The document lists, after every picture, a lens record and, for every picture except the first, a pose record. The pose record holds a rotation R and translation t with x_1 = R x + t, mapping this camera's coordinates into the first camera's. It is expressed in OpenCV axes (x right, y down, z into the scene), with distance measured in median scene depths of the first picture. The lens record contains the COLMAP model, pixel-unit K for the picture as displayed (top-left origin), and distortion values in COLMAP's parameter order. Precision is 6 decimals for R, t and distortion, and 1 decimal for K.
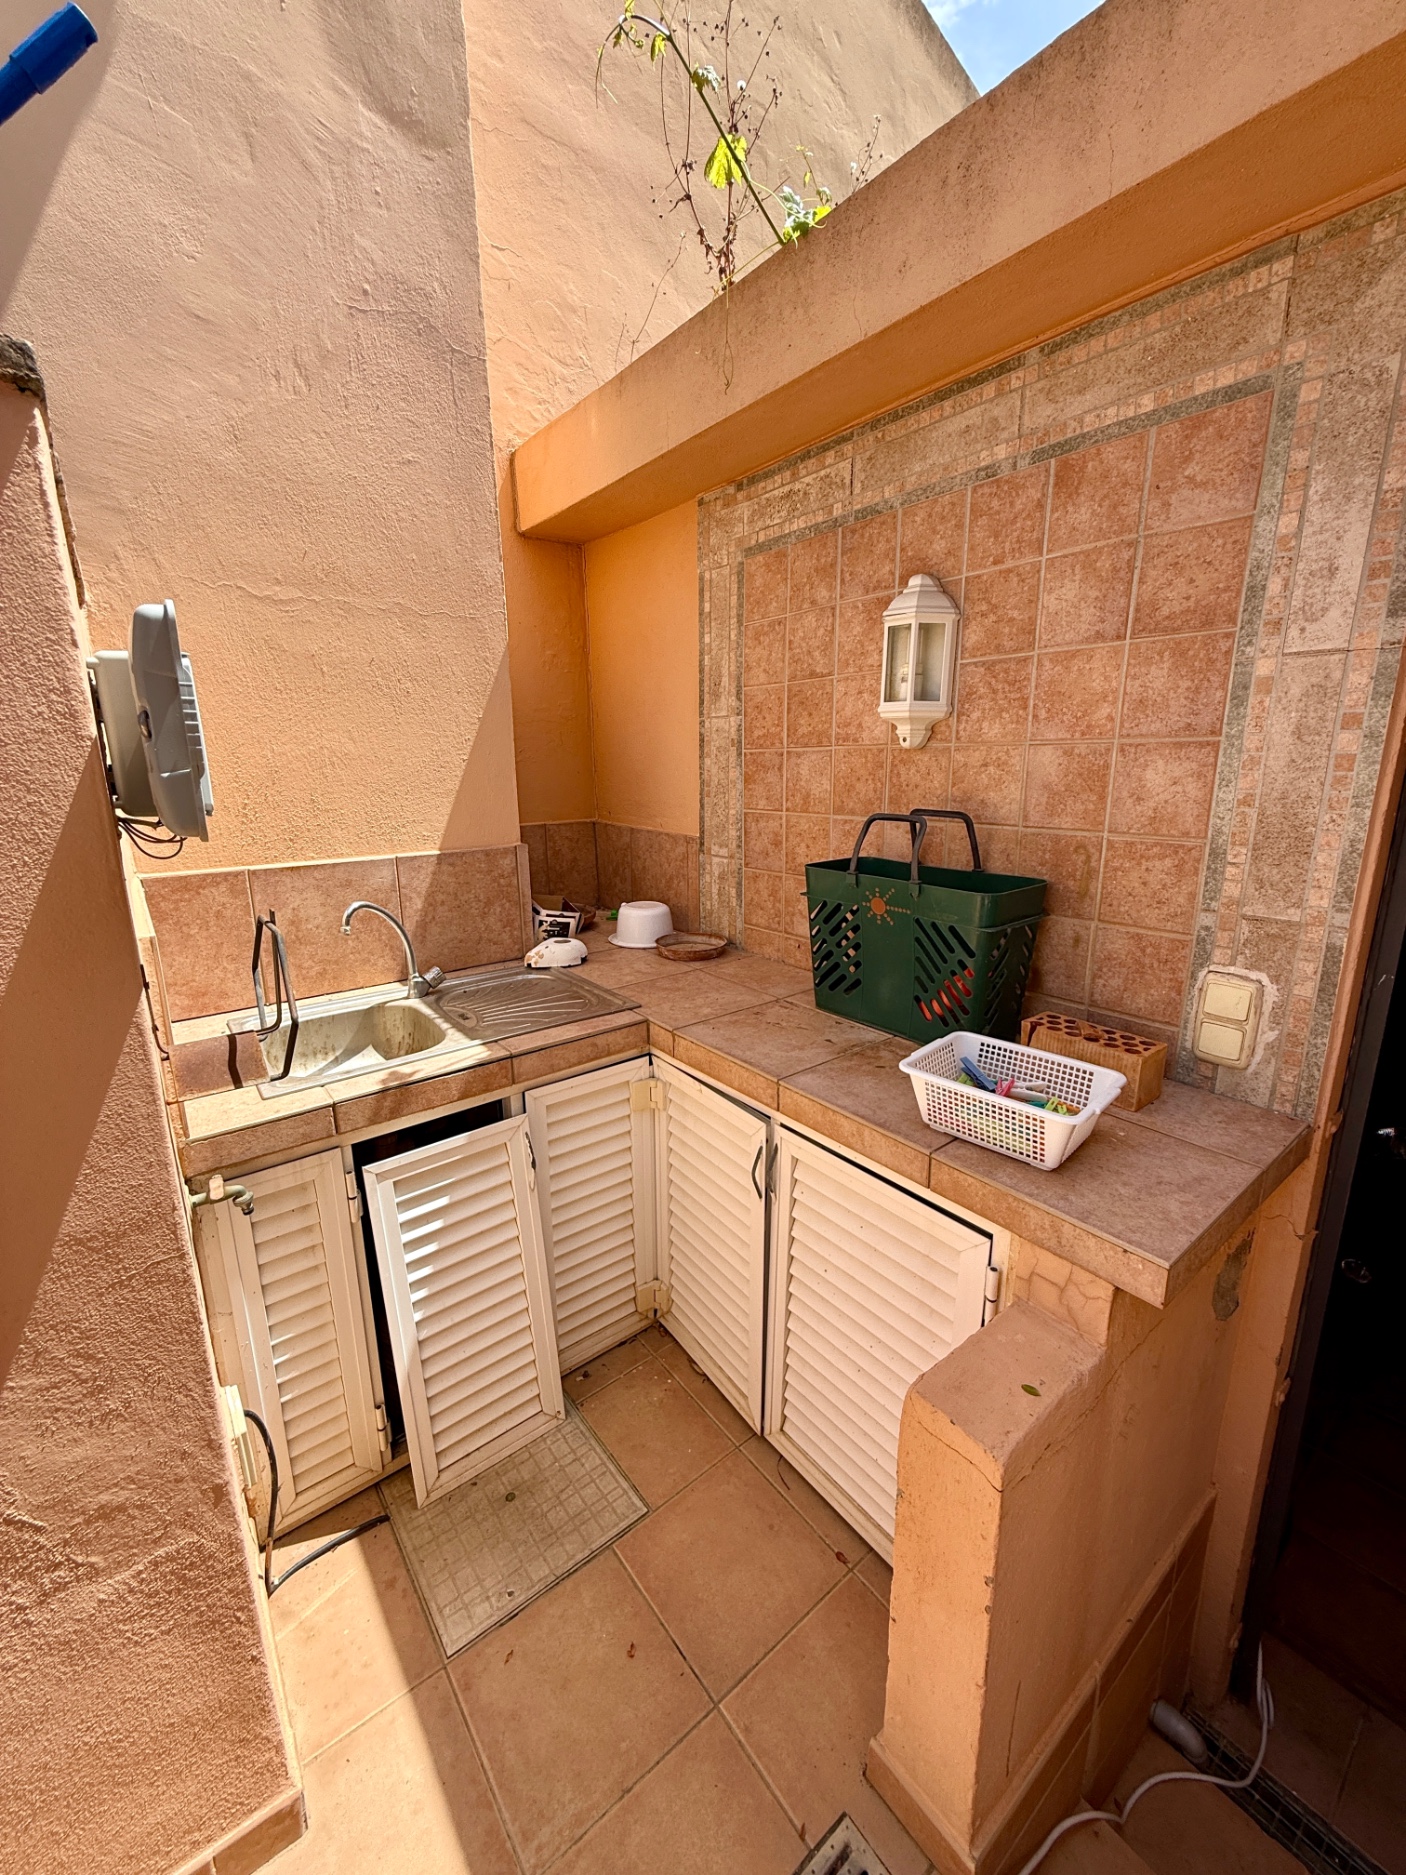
lens RADIAL K [[750.1, 0, 705.1], [0, 750.1, 937.5], [0, 0, 1]] dist [-0.000954, 0.000594]
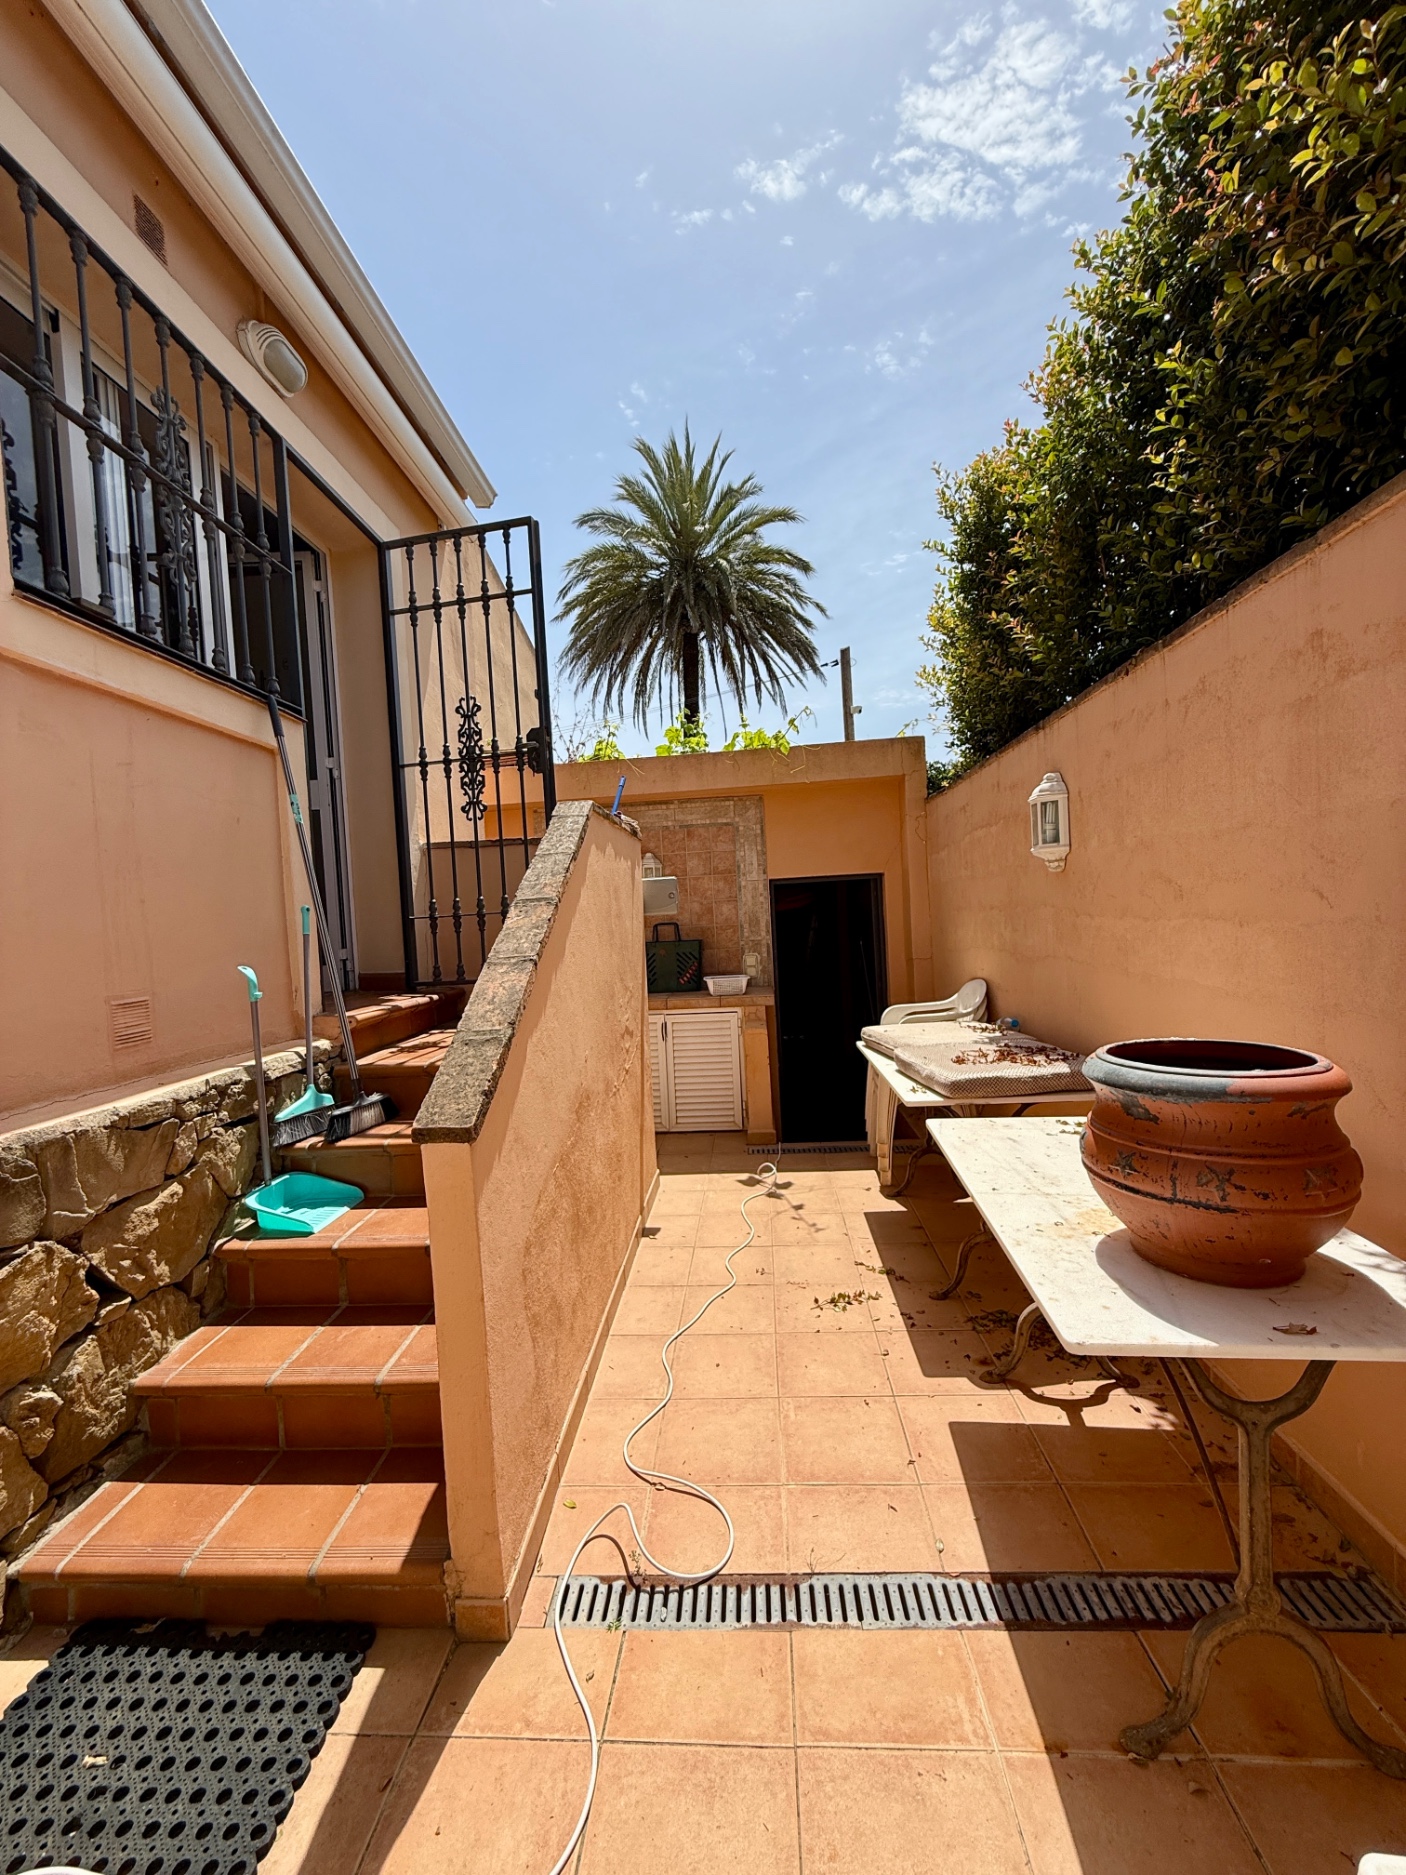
lens RADIAL K [[750.1, 0, 703.0], [0, 750.1, 940.2], [0, 0, 1]] dist [-0.000954, 0.000594]
pose [[0.670868, -0.042325, 0.740368, -2.423238], [0.214162, 0.966889, -0.138783, 0.471329], [-0.709979, 0.251664, 0.657720, -1.479011]]
